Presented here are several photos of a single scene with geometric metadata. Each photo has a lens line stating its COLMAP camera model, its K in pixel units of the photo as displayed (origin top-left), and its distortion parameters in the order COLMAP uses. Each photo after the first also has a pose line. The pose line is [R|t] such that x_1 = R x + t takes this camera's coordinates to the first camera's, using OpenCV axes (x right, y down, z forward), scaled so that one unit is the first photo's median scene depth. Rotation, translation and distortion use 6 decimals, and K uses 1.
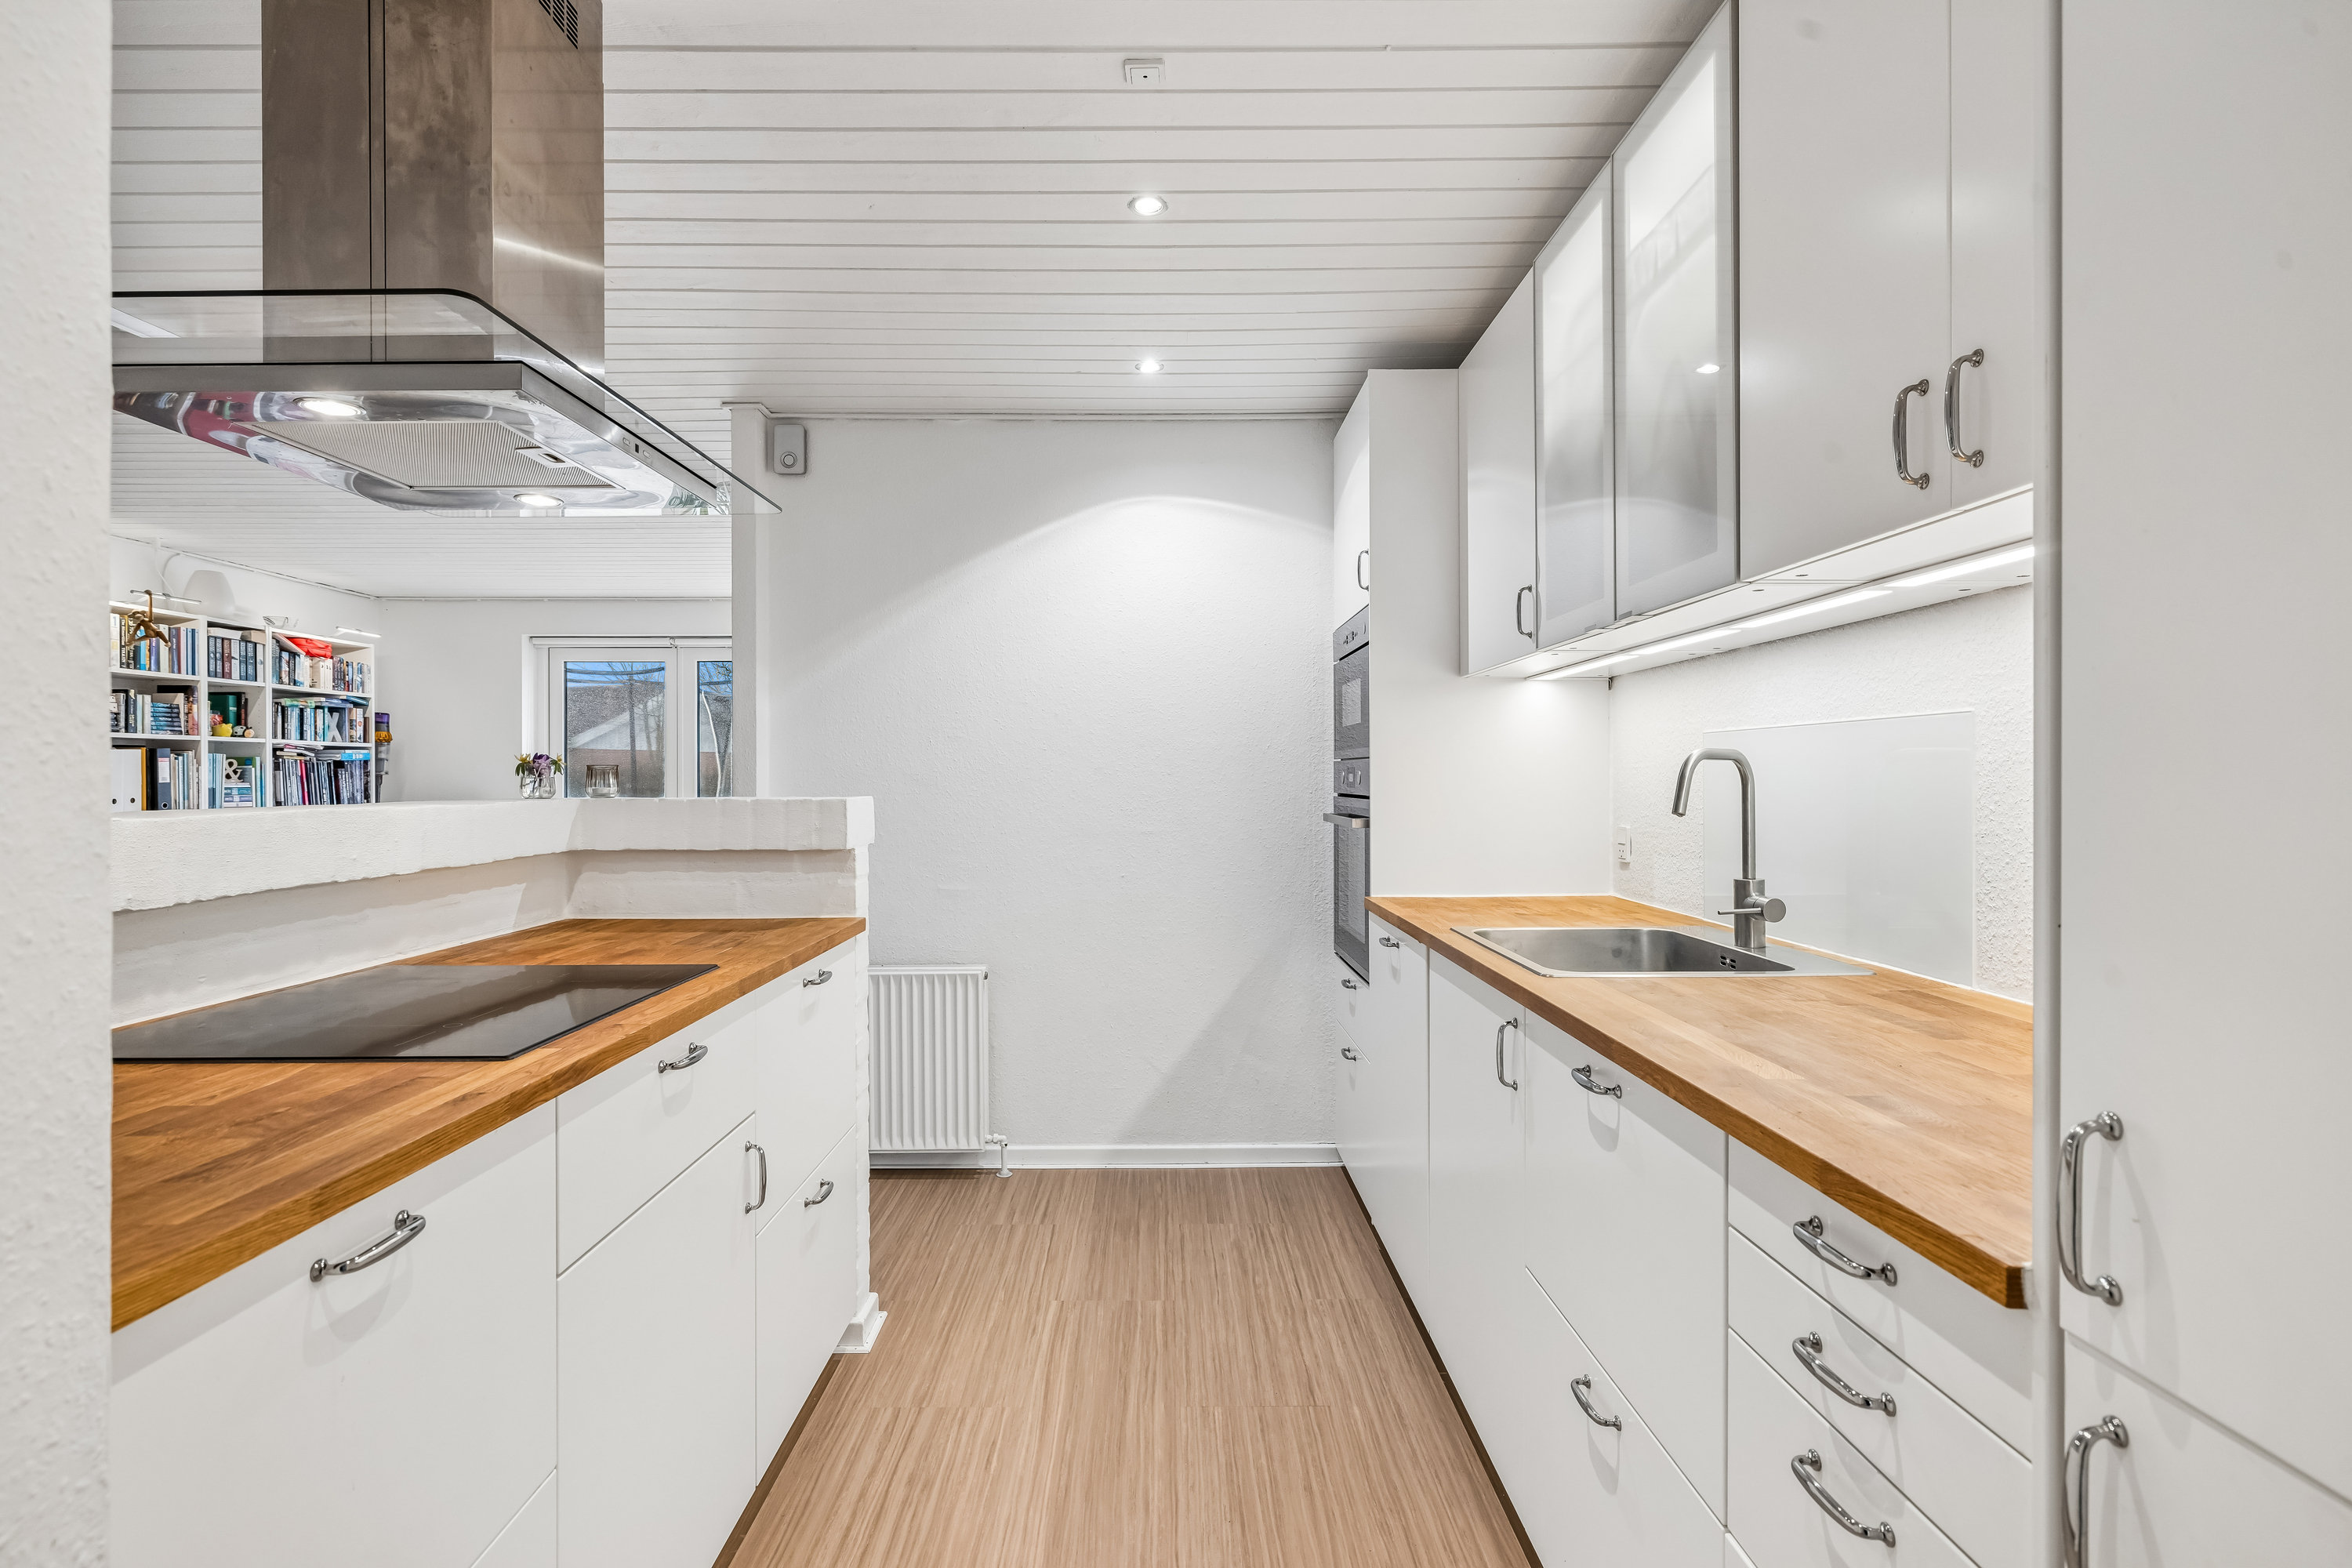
lens RADIAL K [[1166.7, 0, 1170.7], [0, 1166.7, 776.3], [0, 0, 1]] dist [-0.000618, 0.002781]
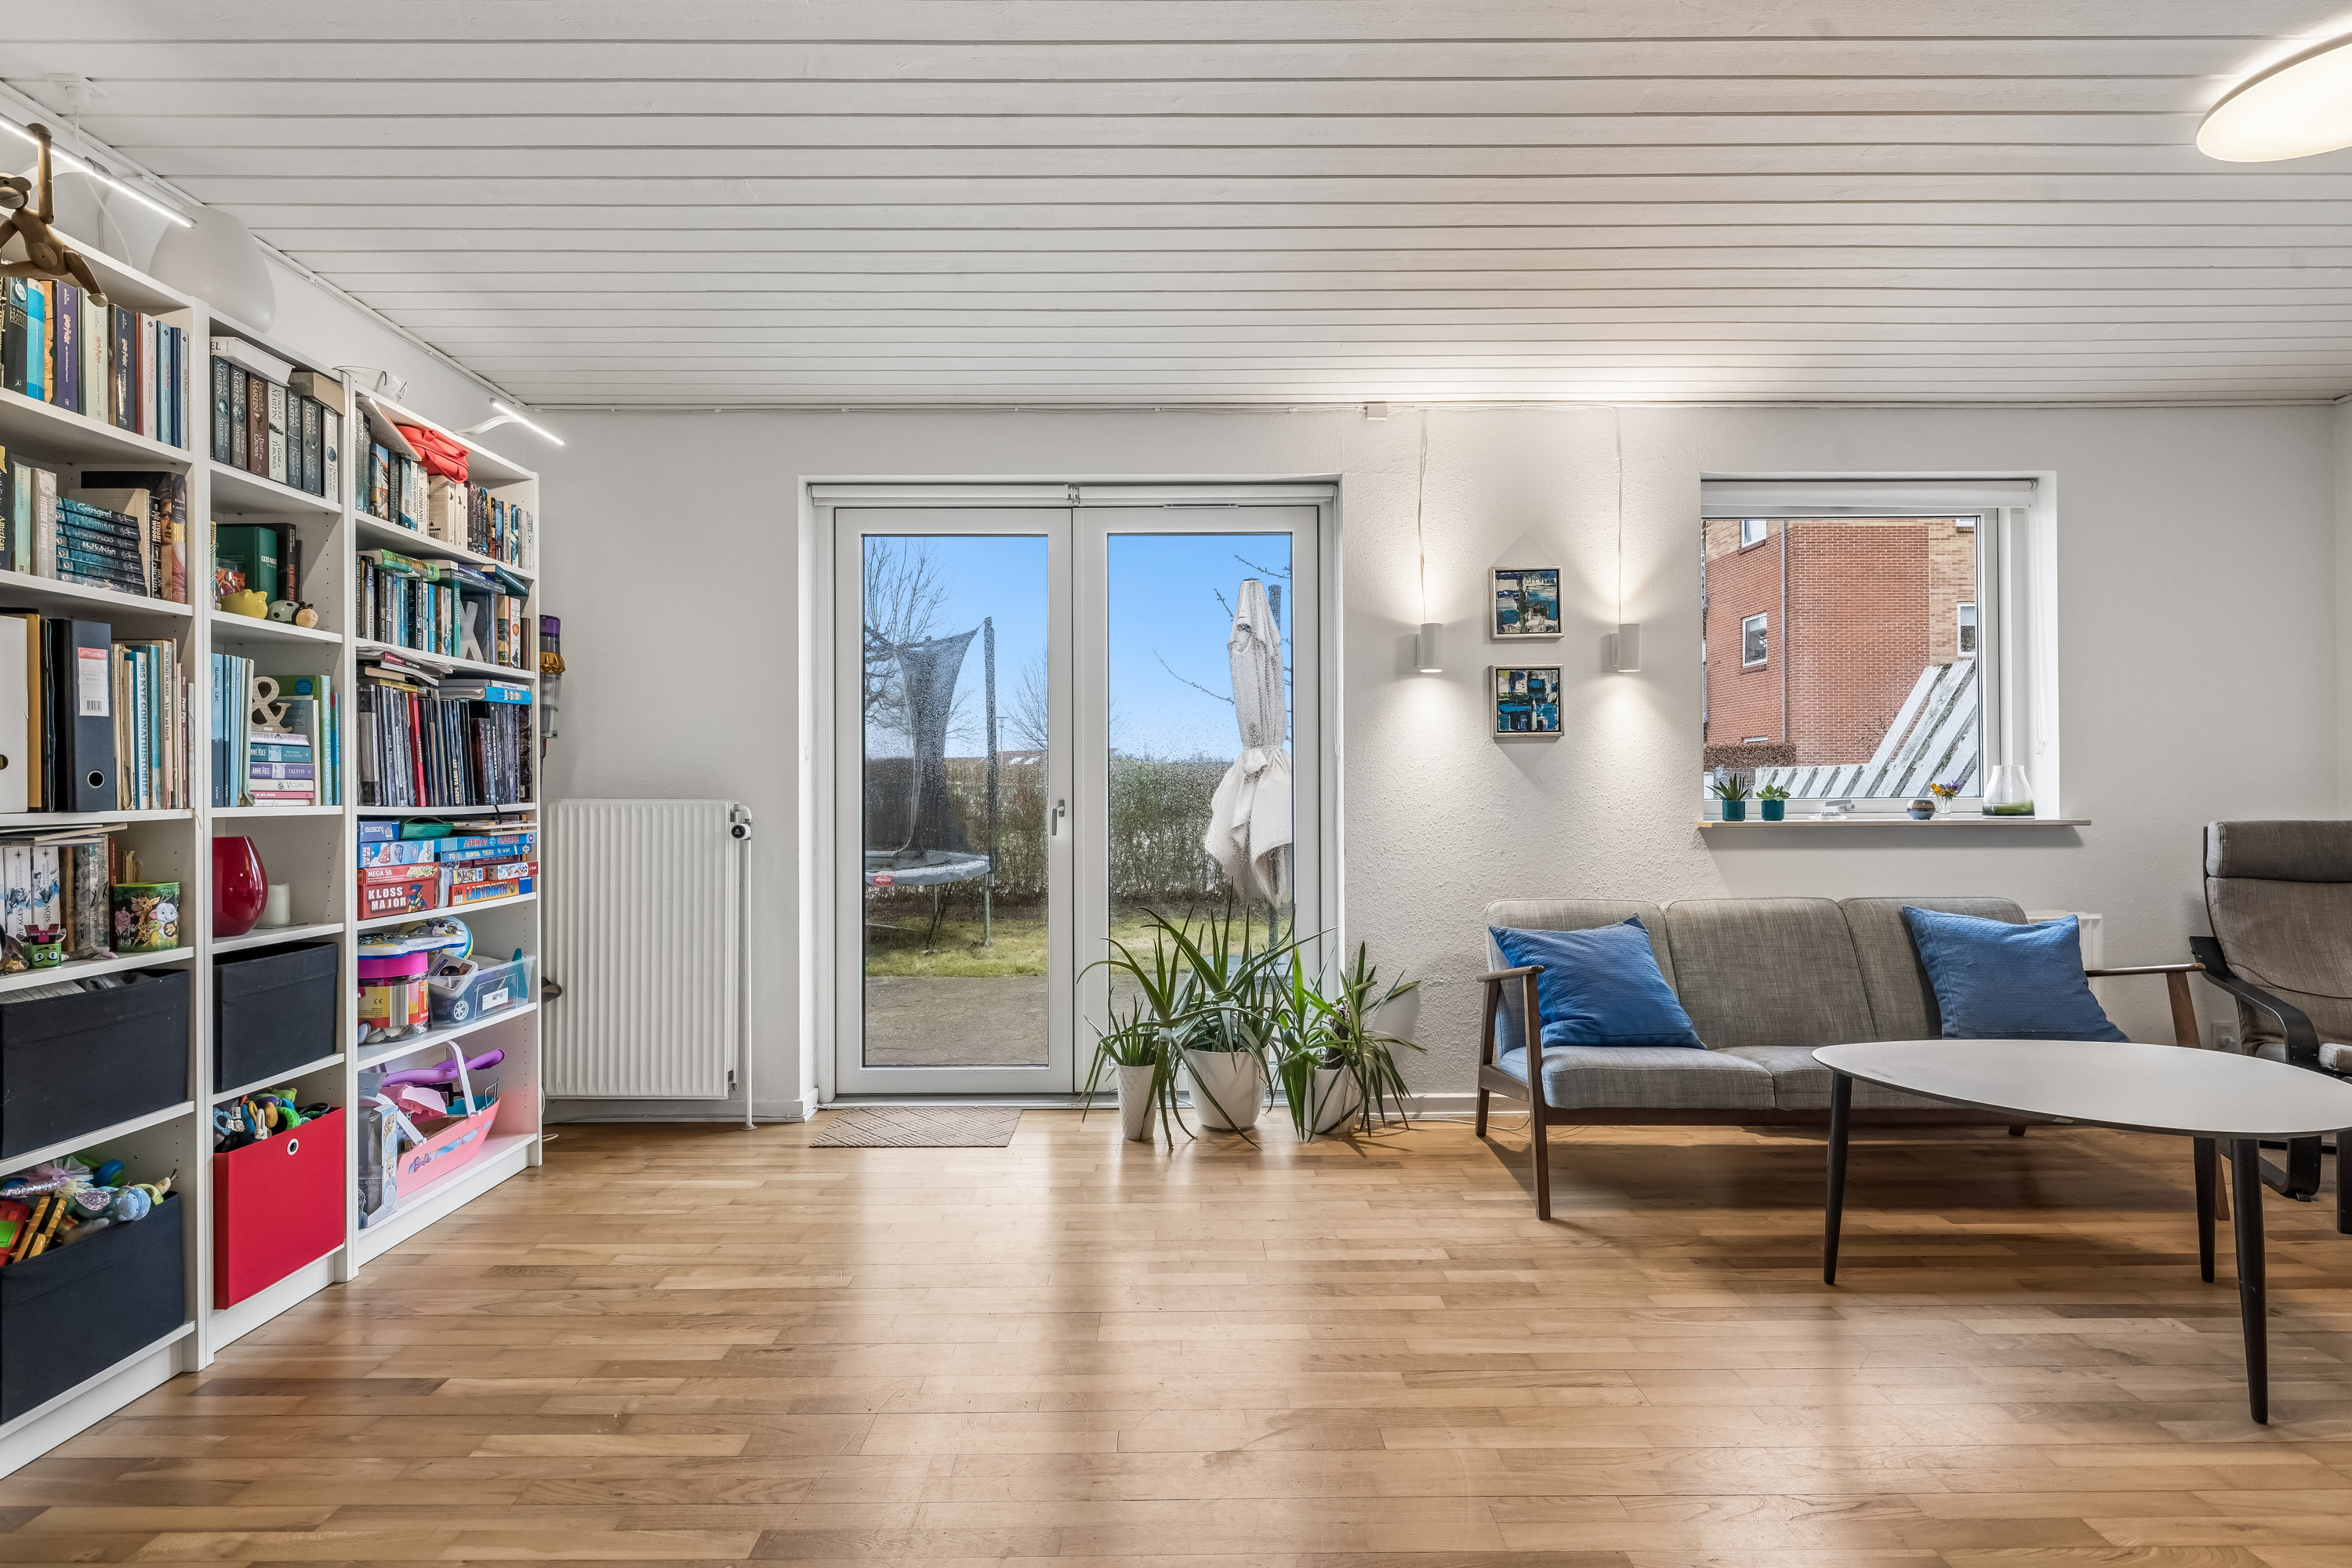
lens RADIAL K [[1170.2, 0, 1172.9], [0, 1170.2, 790.4], [0, 0, 1]] dist [-0.006025, 0.002587]
pose [[0.999954, -0.002211, 0.009373, -0.474053], [0.002237, 0.999994, -0.002802, 0.027317], [-0.009367, 0.002823, 0.999952, 0.567763]]
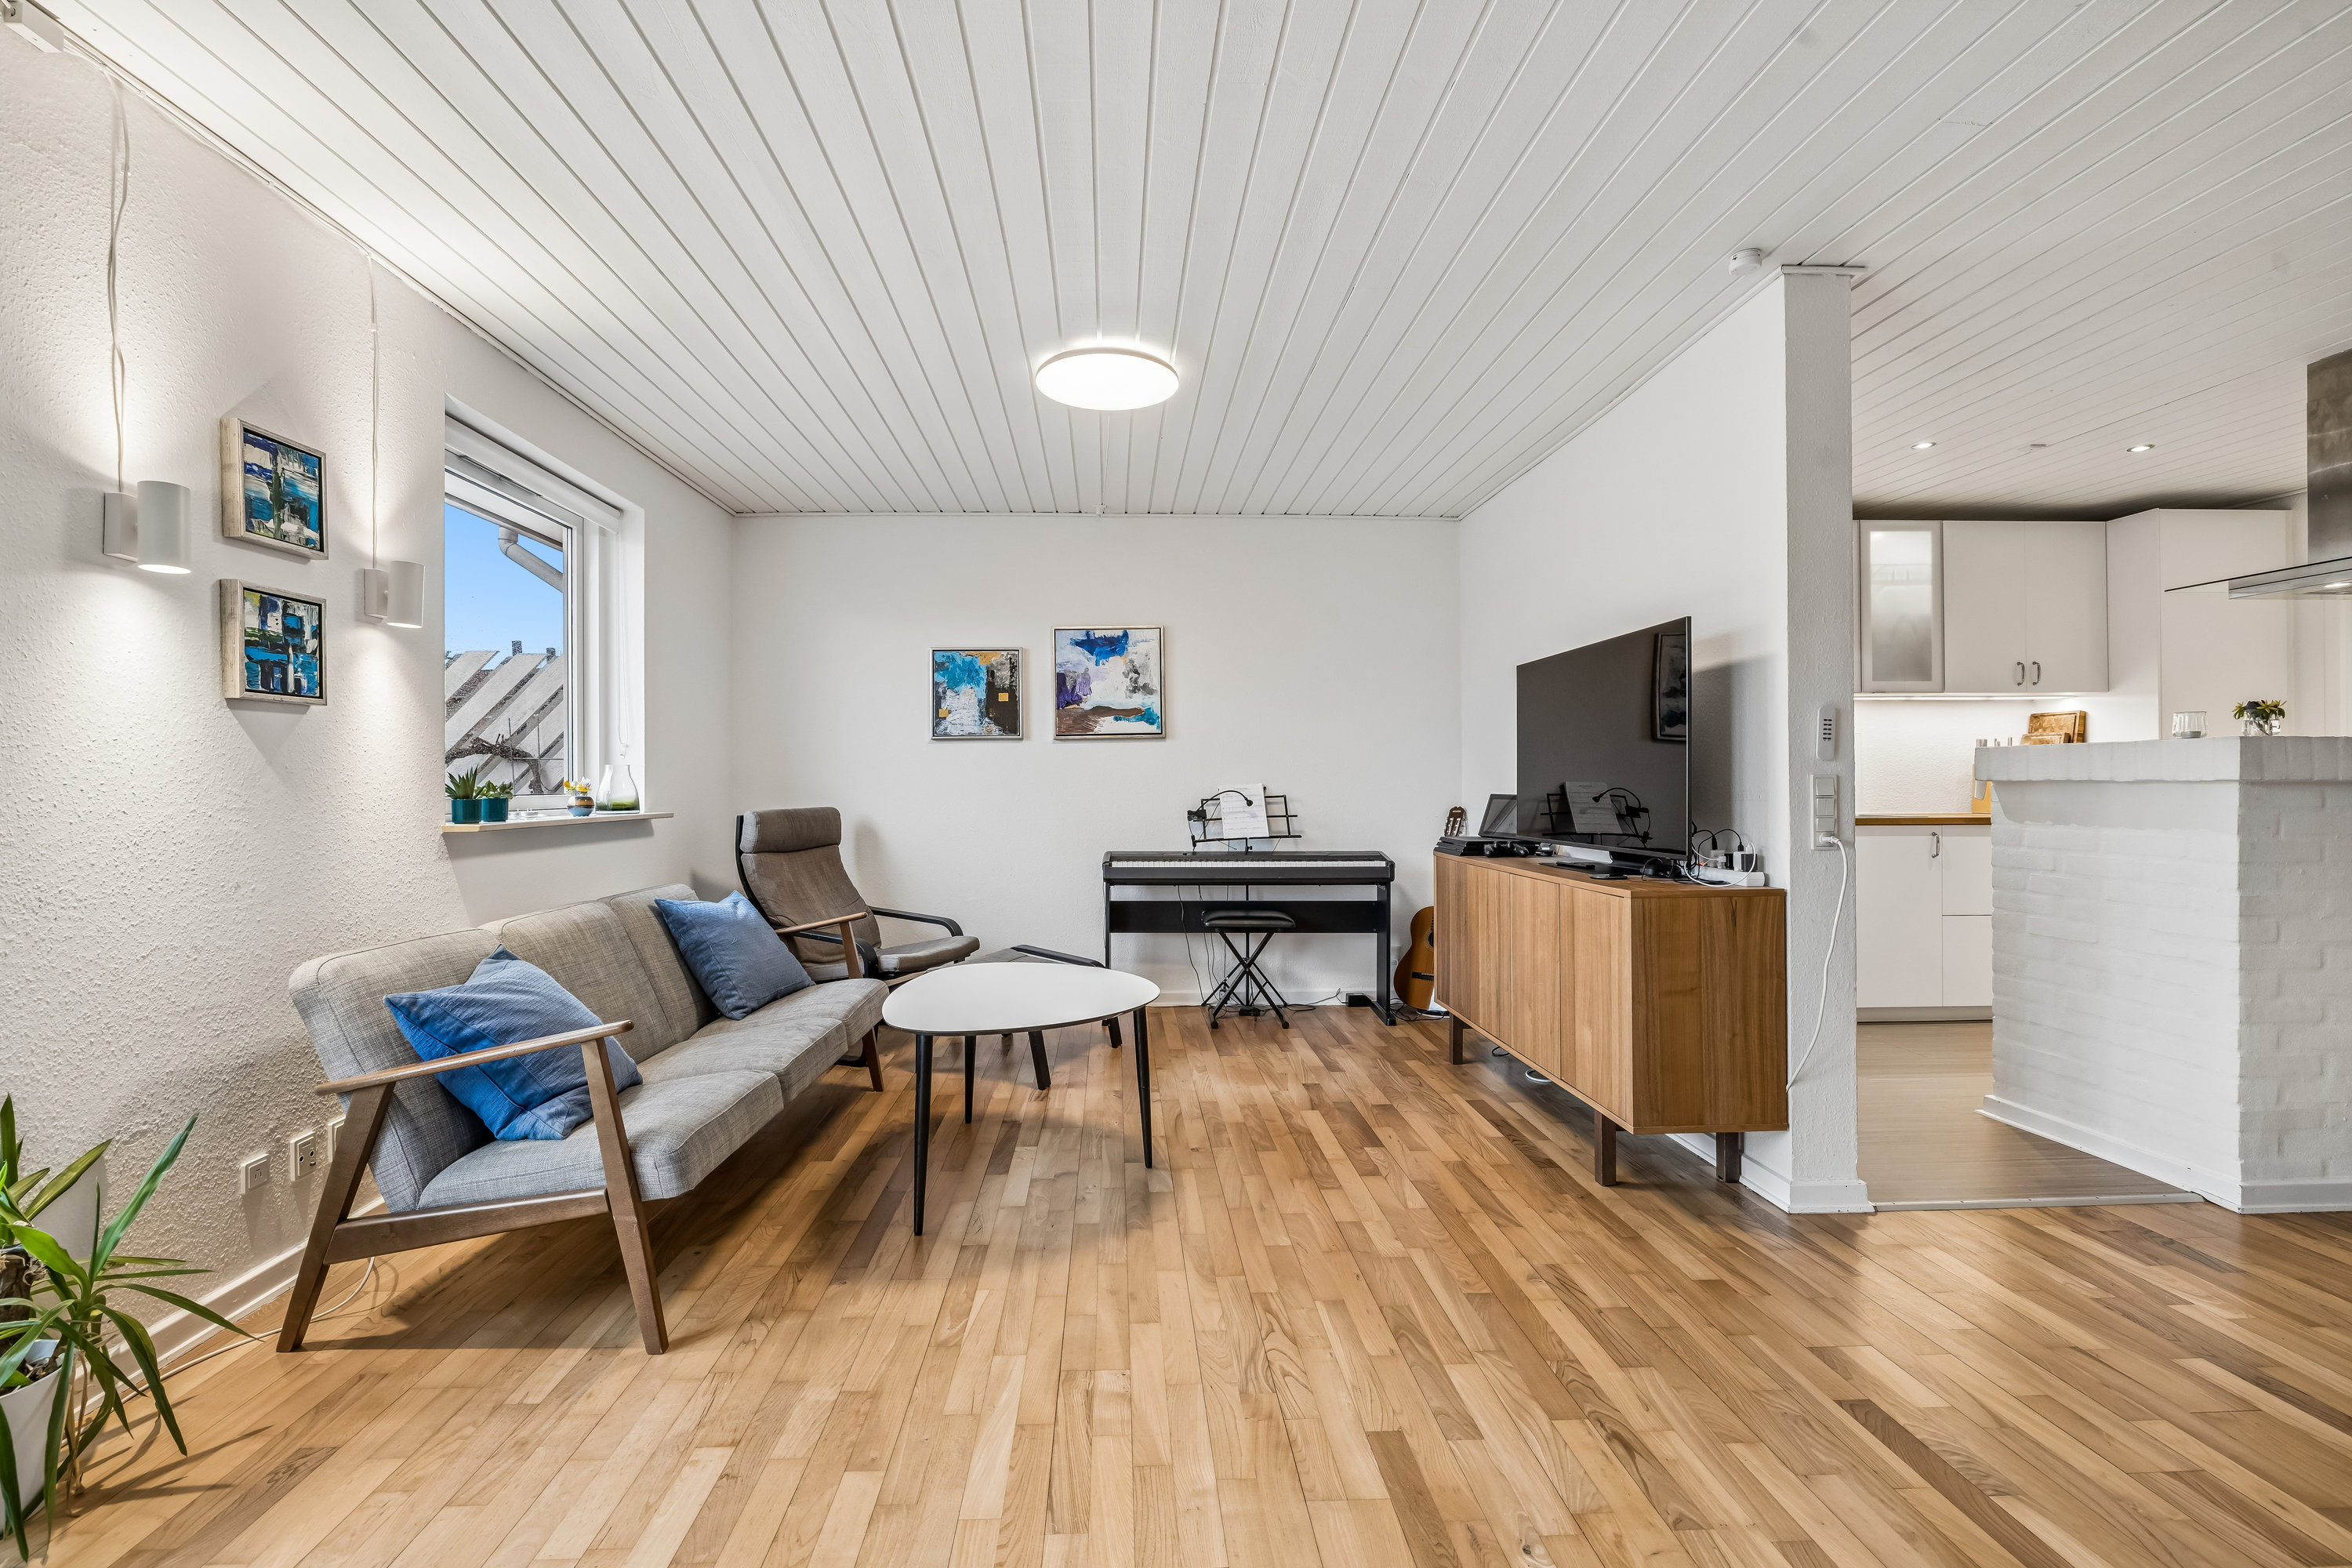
lens RADIAL K [[1036.3, 0, 1158.9], [0, 1036.3, 782.9], [0, 0, 1]] dist [-0.006869, 0.001390]
pose [[-0.044745, 0.004512, 0.998988, -0.649616], [0.004621, 0.999980, -0.004310, 0.028002], [-0.998988, 0.004424, -0.044765, 0.913734]]
